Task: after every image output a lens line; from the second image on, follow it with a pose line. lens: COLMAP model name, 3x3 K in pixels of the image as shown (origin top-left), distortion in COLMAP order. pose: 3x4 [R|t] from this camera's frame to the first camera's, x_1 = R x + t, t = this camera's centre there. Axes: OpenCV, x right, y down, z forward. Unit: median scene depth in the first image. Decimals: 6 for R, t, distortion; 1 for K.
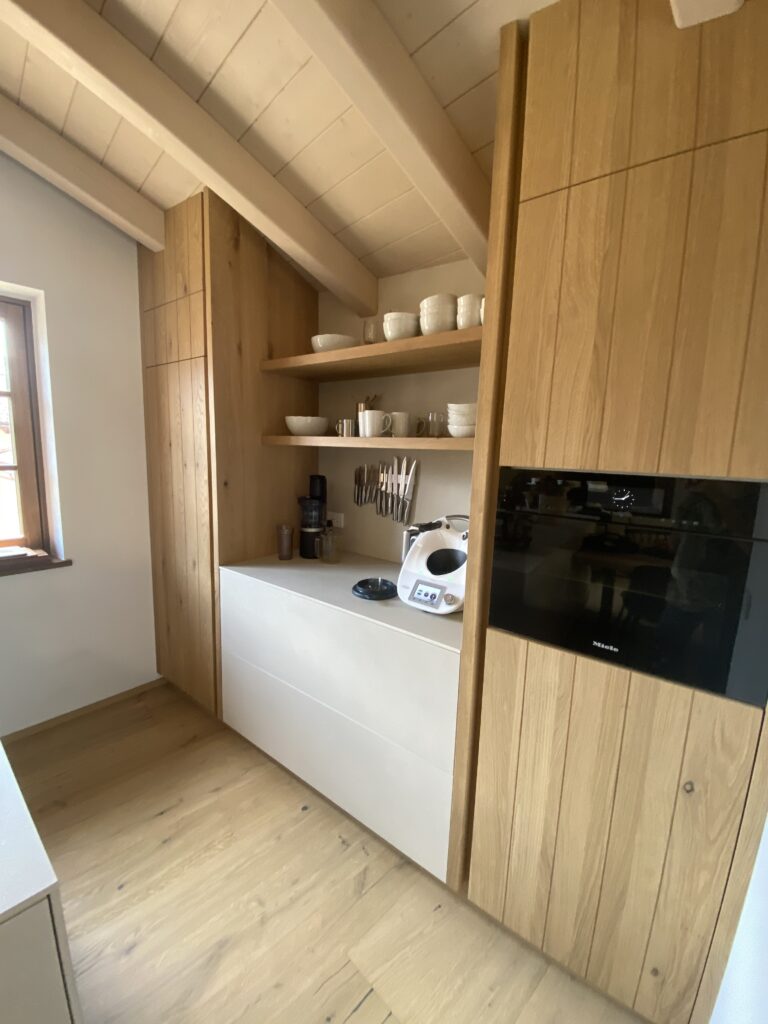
lens RADIAL K [[416.7, 0, 384.3], [0, 416.7, 511.9], [0, 0, 1]] dist [-0.000878, -0.000355]
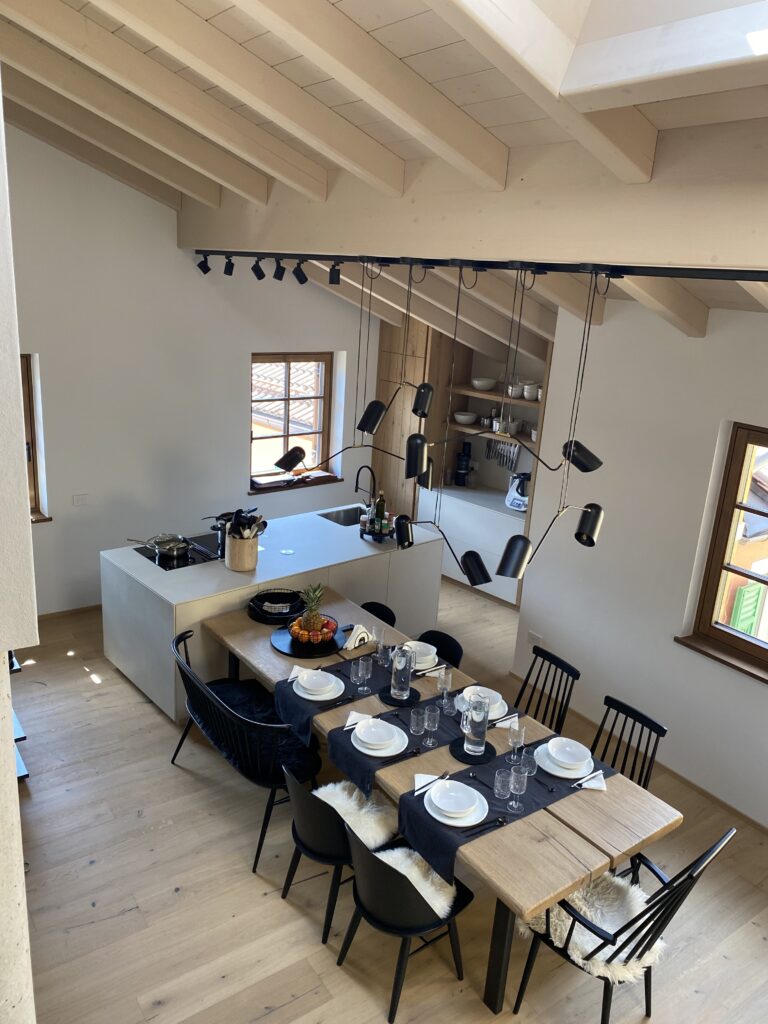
lens RADIAL K [[765.3, 0, 376.9], [0, 765.3, 511.0], [0, 0, 1]] dist [0.014863, 0.000687]
pose [[0.987624, 0.073540, -0.138533, -0.066080], [-0.054030, 0.988722, 0.139674, -0.261058], [0.147242, -0.130460, 0.980459, -2.670751]]
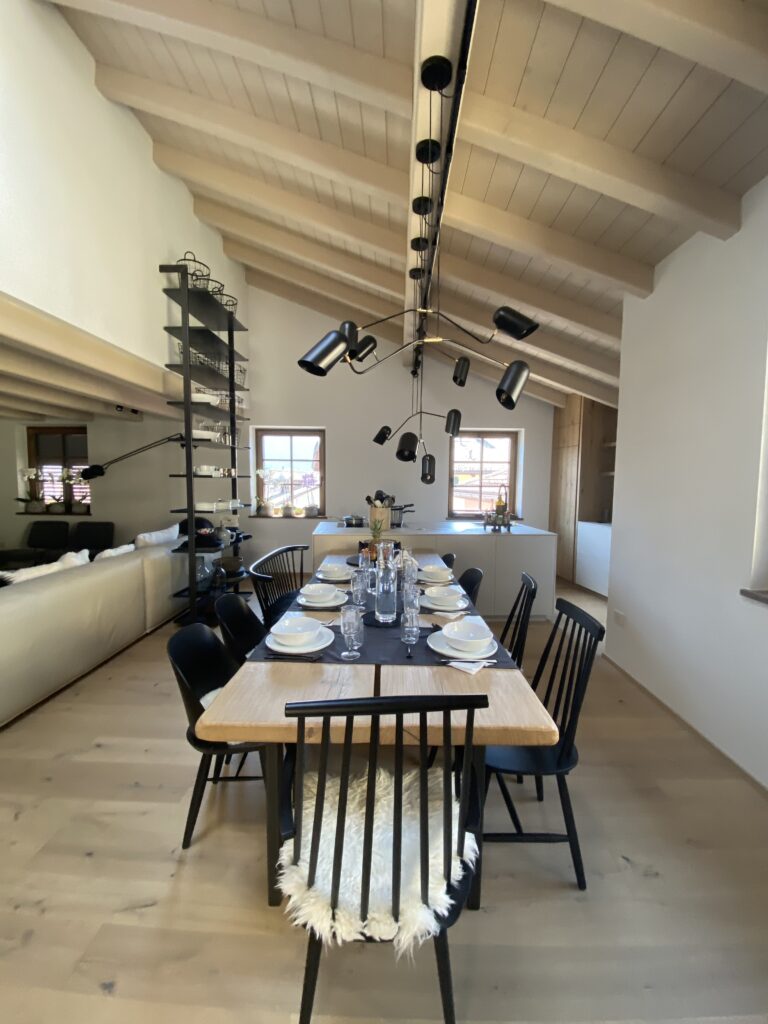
lens RADIAL K [[416.7, 0, 380.0], [0, 416.7, 509.3], [0, 0, 1]] dist [-0.000878, -0.000355]
pose [[0.702117, 0.027304, -0.711538, 0.587529], [-0.092665, 0.994271, -0.053285, 0.300174], [0.706006, 0.103347, 0.700624, -1.706792]]
